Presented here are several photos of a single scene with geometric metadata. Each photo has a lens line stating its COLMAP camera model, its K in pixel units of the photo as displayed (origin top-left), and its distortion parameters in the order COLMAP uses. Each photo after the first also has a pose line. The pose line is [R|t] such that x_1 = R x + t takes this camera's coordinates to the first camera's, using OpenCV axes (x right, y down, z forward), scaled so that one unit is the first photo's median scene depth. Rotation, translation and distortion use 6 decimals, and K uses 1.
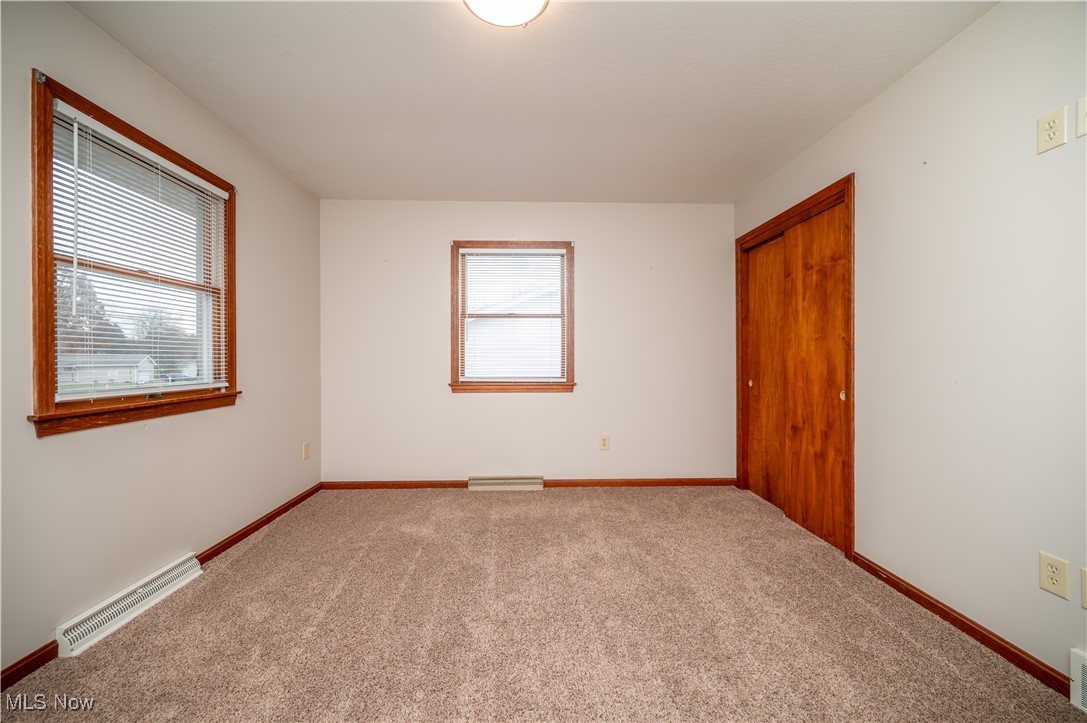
lens RADIAL K [[430.8, 0, 545.0], [0, 430.8, 361.2], [0, 0, 1]] dist [-0.000165, -0.000319]
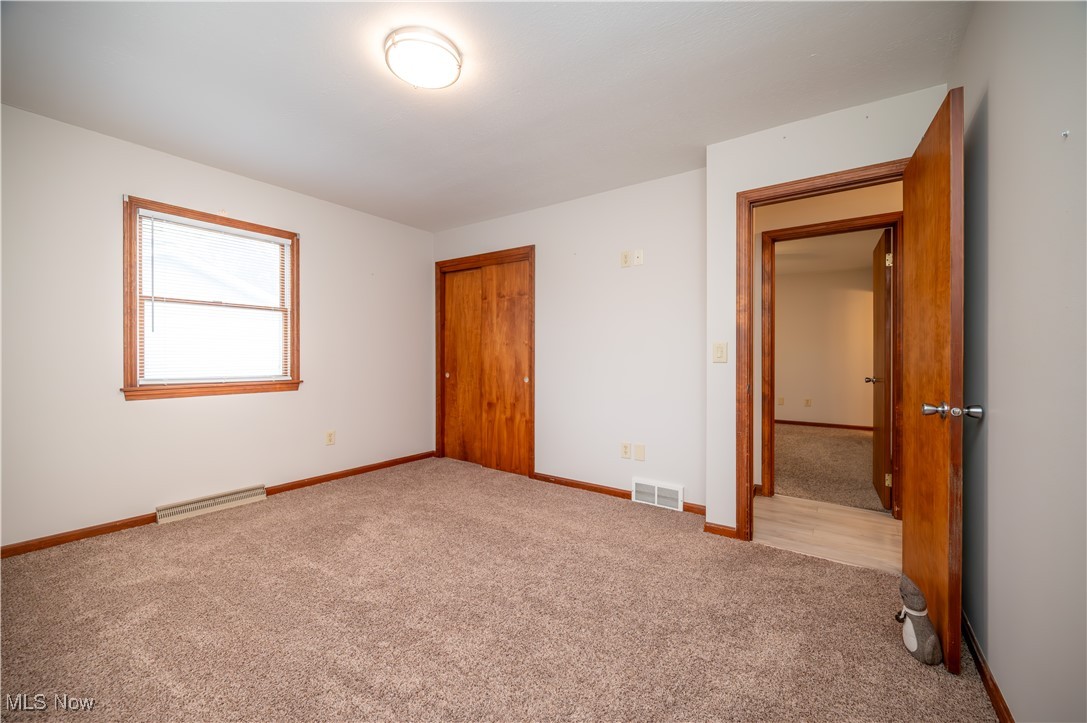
lens RADIAL K [[424.3, 0, 548.5], [0, 424.3, 361.9], [0, 0, 1]] dist [0.001196, 0.000007]
pose [[0.602054, -0.005910, 0.798433, -0.442432], [-0.000943, 0.999967, 0.008113, 0.000088], [-0.798455, -0.005638, 0.602029, -0.022963]]
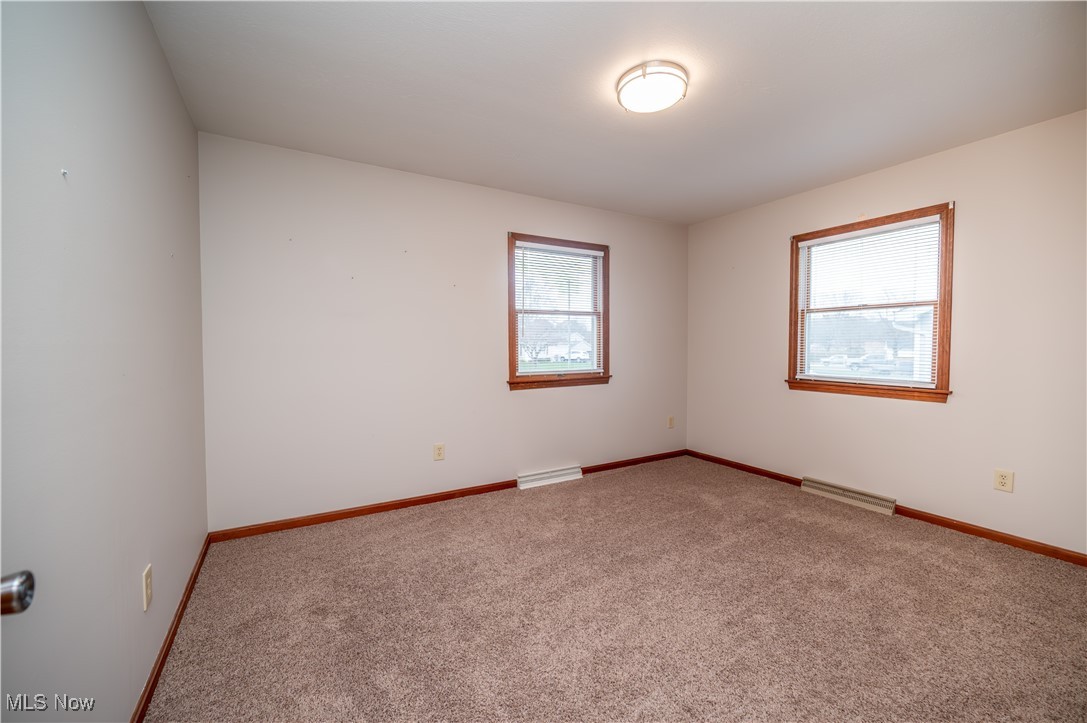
lens RADIAL K [[436.1, 0, 545.6], [0, 436.1, 362.9], [0, 0, 1]] dist [-0.000167, -0.000180]
pose [[0.475429, 0.038123, -0.878927, 0.496729], [-0.001933, 0.999104, 0.042290, -0.036456], [0.879752, -0.018407, 0.475077, 0.023668]]
